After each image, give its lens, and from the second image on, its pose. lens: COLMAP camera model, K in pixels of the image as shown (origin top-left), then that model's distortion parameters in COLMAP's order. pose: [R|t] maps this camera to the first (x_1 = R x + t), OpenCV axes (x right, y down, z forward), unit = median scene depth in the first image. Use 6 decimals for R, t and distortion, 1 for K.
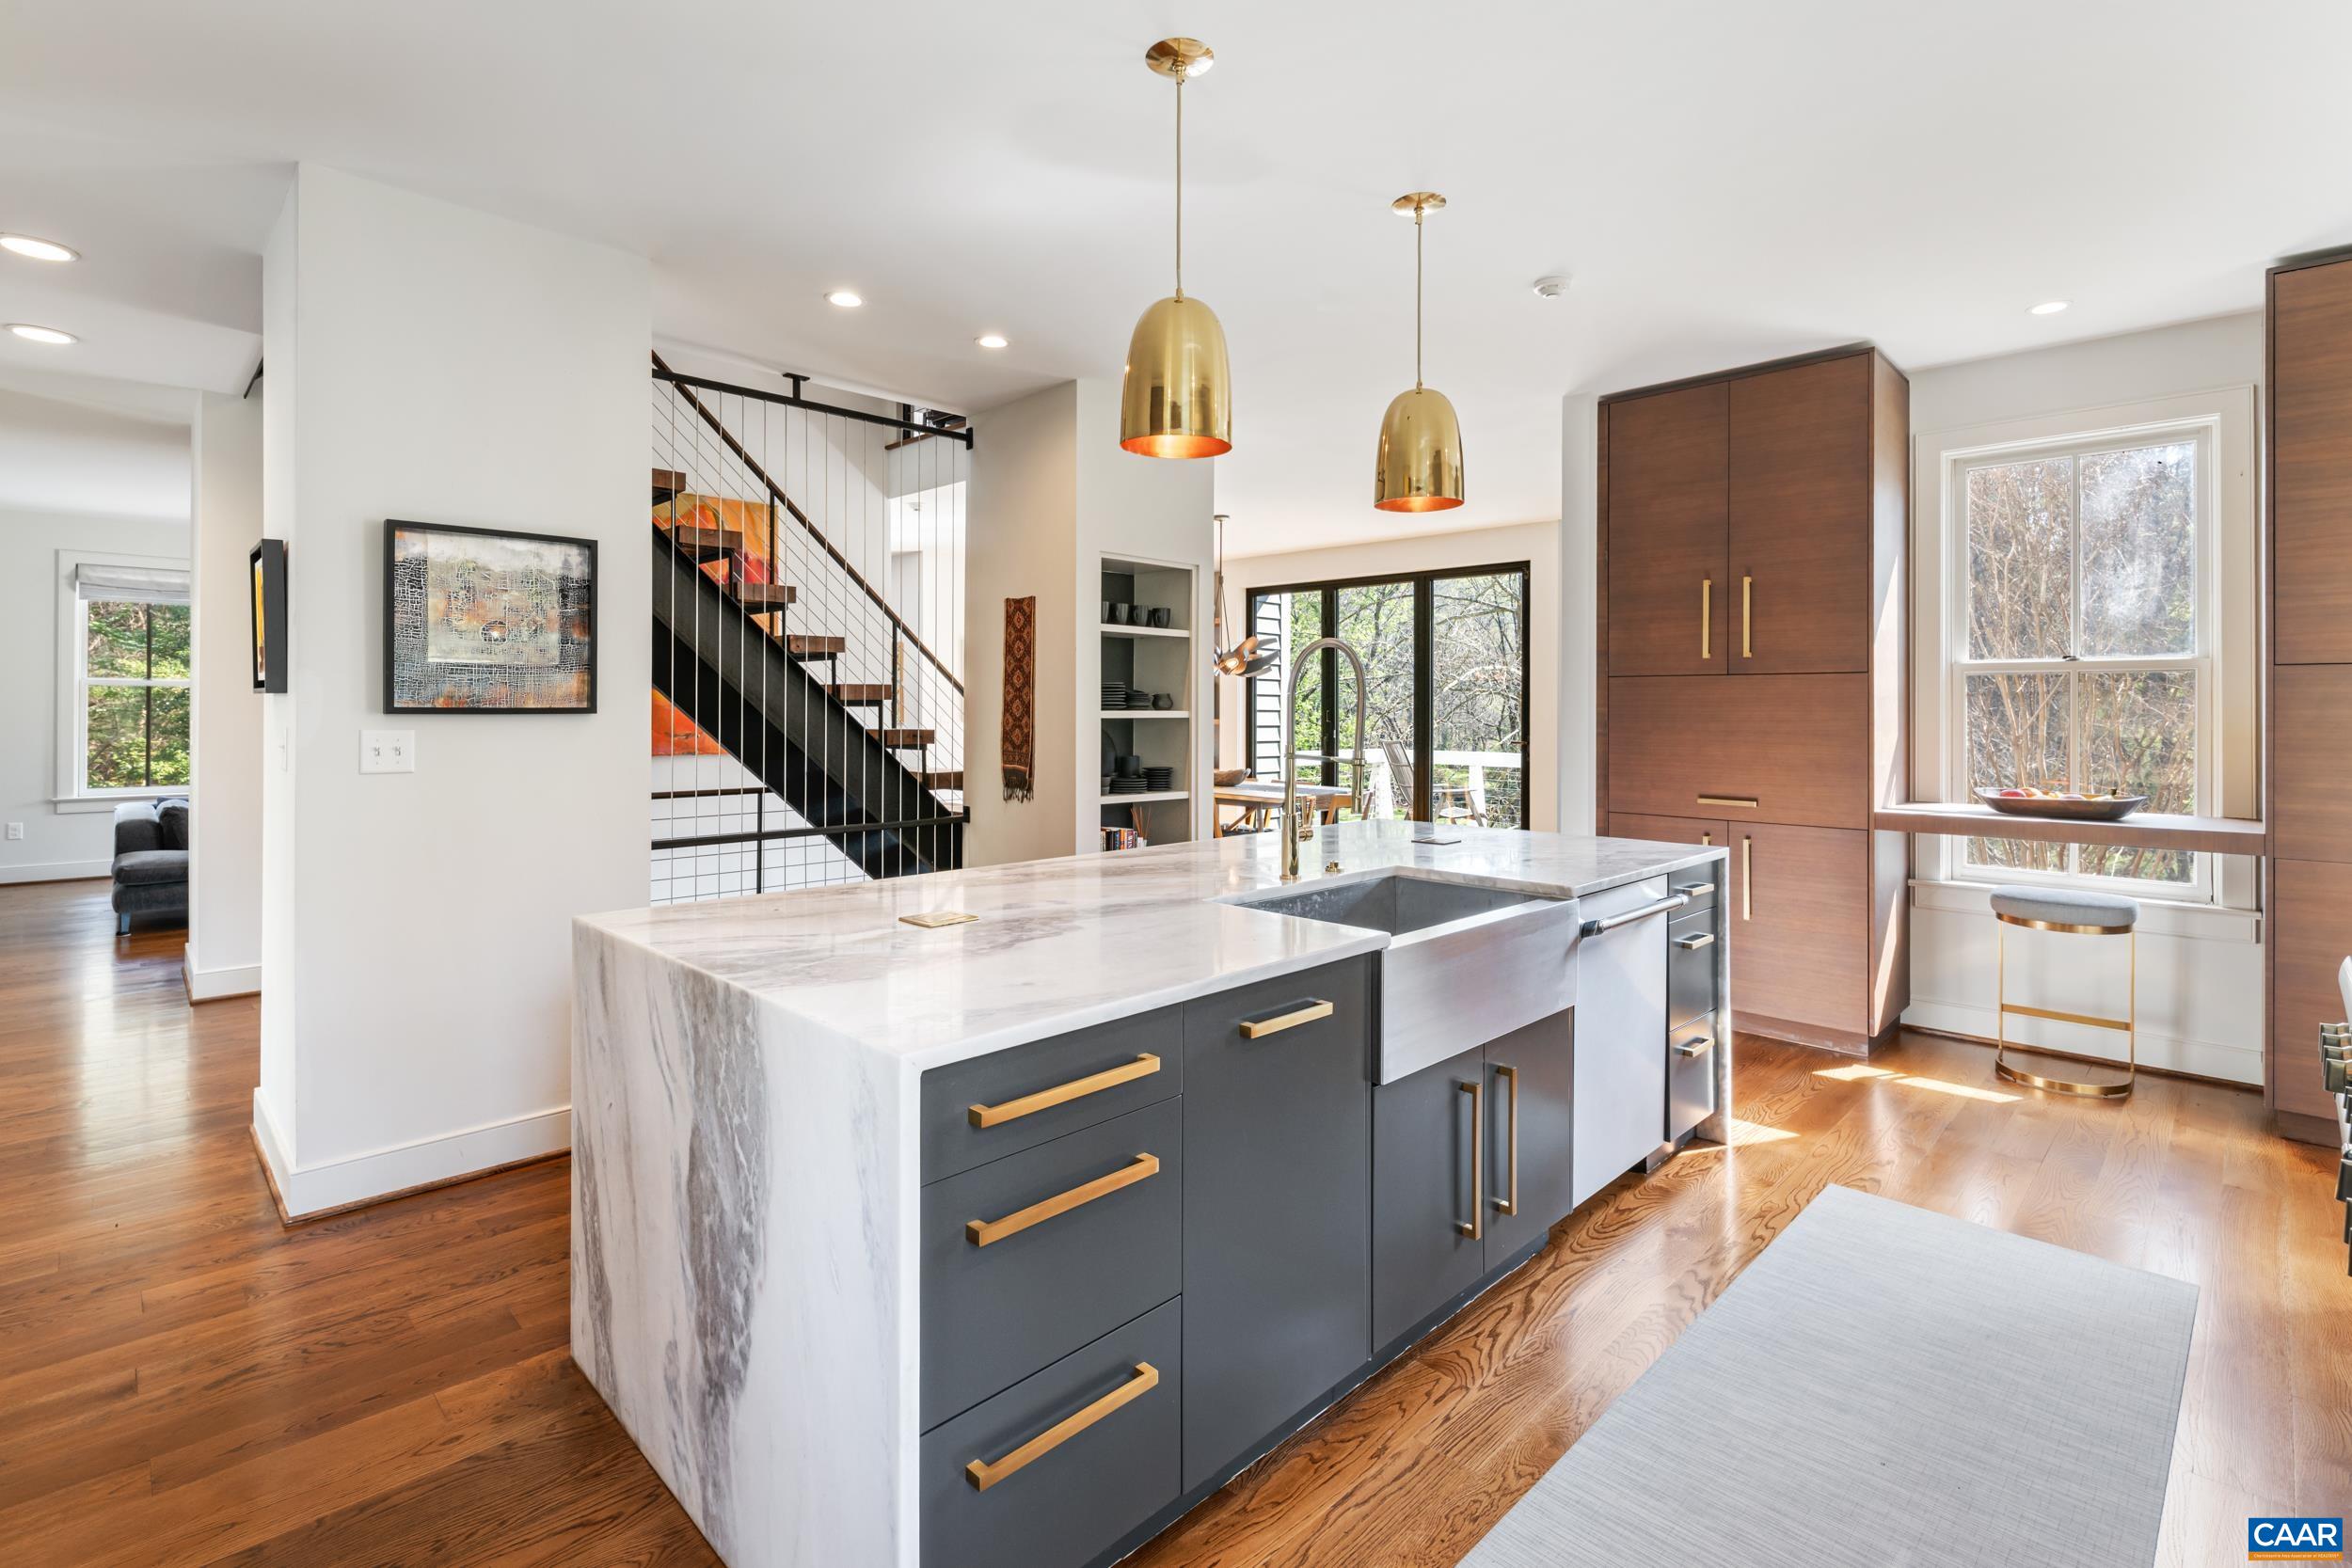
lens RADIAL K [[1065.4, 0, 1162.8], [0, 1065.4, 704.2], [0, 0, 1]] dist [0.002047, -0.001339]
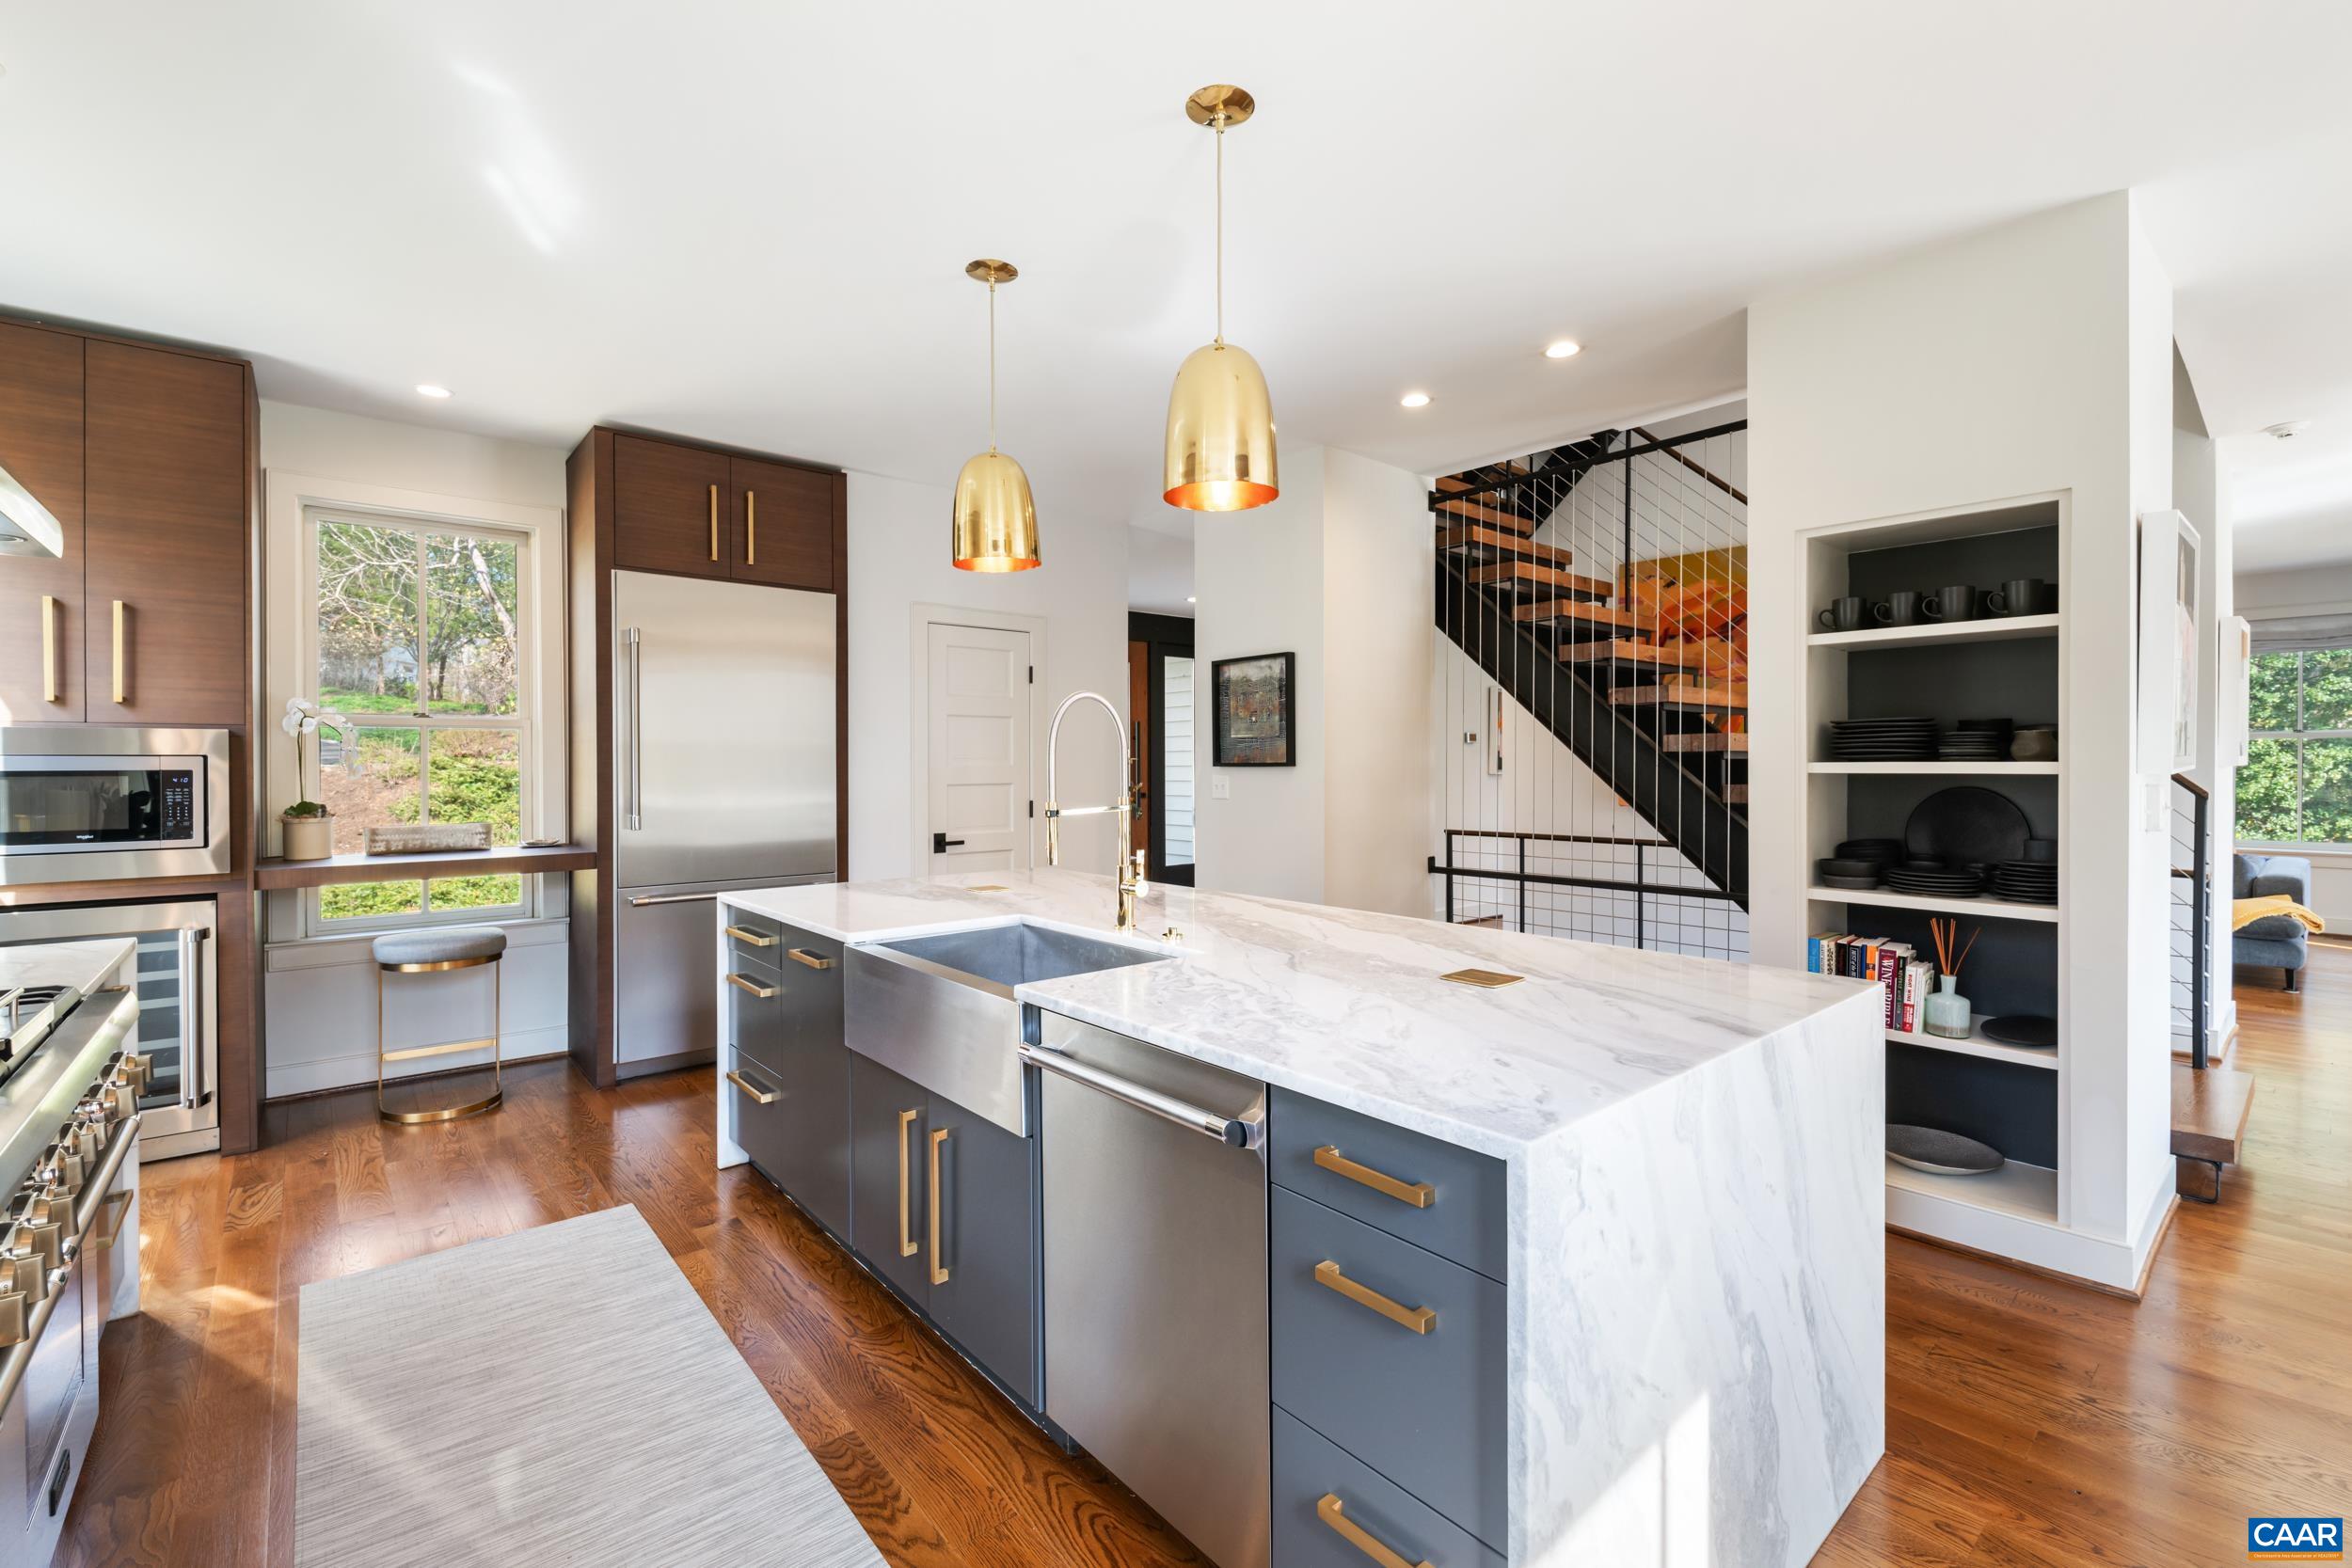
lens RADIAL K [[1003.1, 0, 1179.1], [0, 1003.1, 772.8], [0, 0, 1]] dist [0.000266, -0.000225]
pose [[-0.057036, 0.007058, -0.998347, 0.898412], [0.010580, 0.999923, 0.006465, 0.006982], [0.998316, -0.010194, -0.057106, 0.936124]]
